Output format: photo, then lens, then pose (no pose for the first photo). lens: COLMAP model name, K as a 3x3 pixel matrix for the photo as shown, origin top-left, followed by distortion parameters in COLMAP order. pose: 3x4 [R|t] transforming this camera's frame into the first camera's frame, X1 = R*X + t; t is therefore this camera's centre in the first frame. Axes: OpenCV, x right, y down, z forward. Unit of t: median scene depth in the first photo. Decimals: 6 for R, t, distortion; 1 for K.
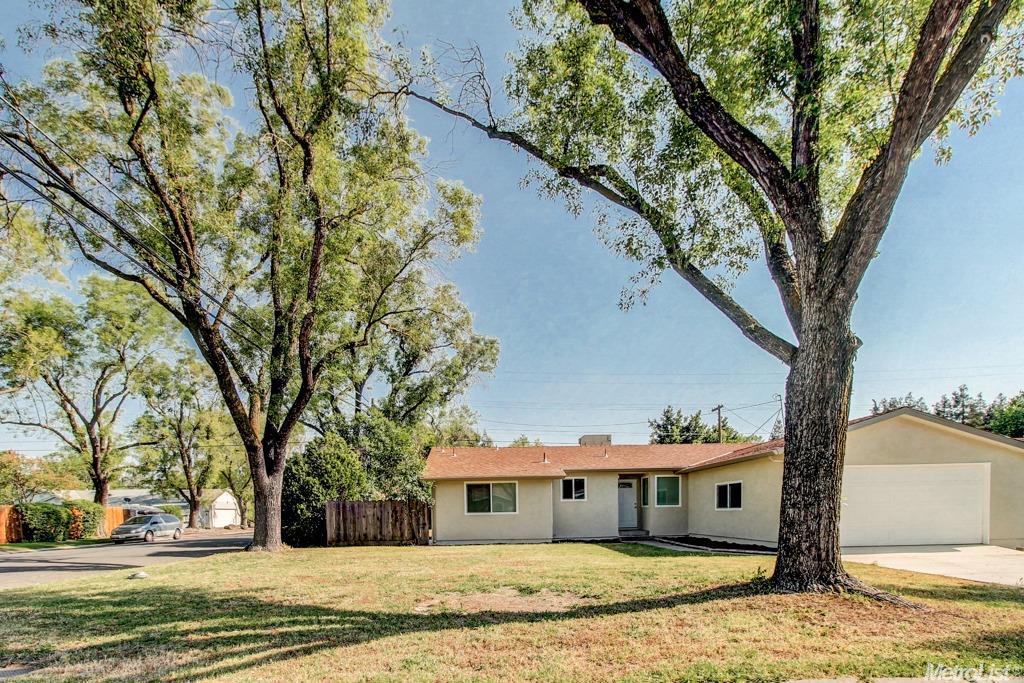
lens RADIAL K [[811.2, 0, 297.5], [0, 811.2, 508.7], [0, 0, 1]] dist [0.006703, 0.002477]
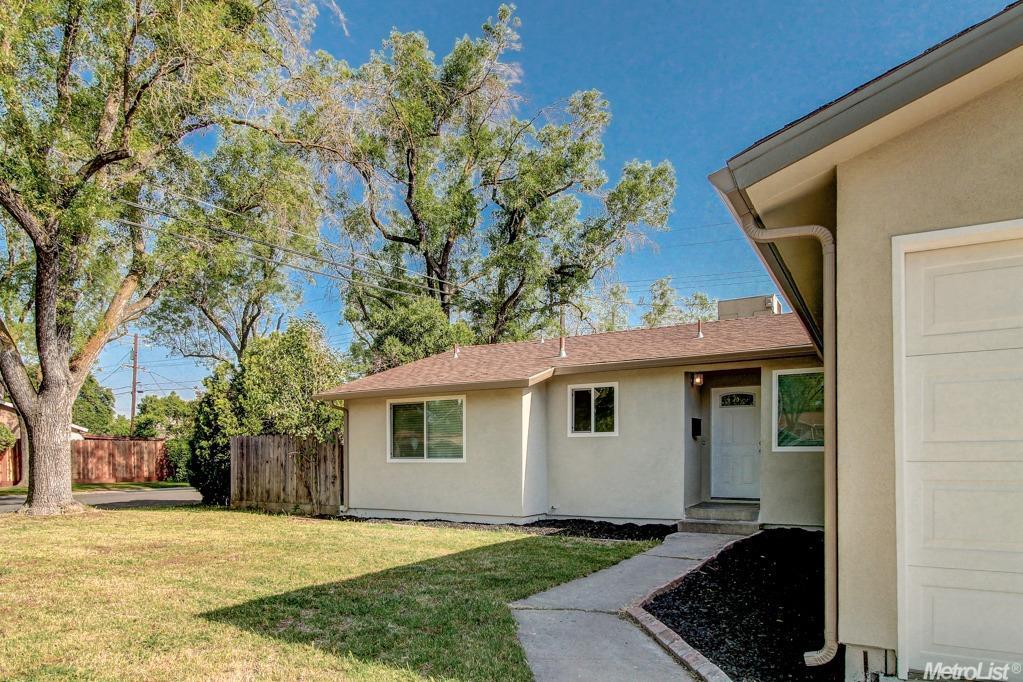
lens RADIAL K [[717.1, 0, 402.3], [0, 717.1, 462.6], [0, 0, 1]] dist [0.002333, 0.000247]
pose [[0.877309, 0.019472, -0.479530, 0.444213], [-0.009481, 0.999685, 0.023247, -0.003062], [0.479832, -0.015849, 0.877217, 0.600782]]
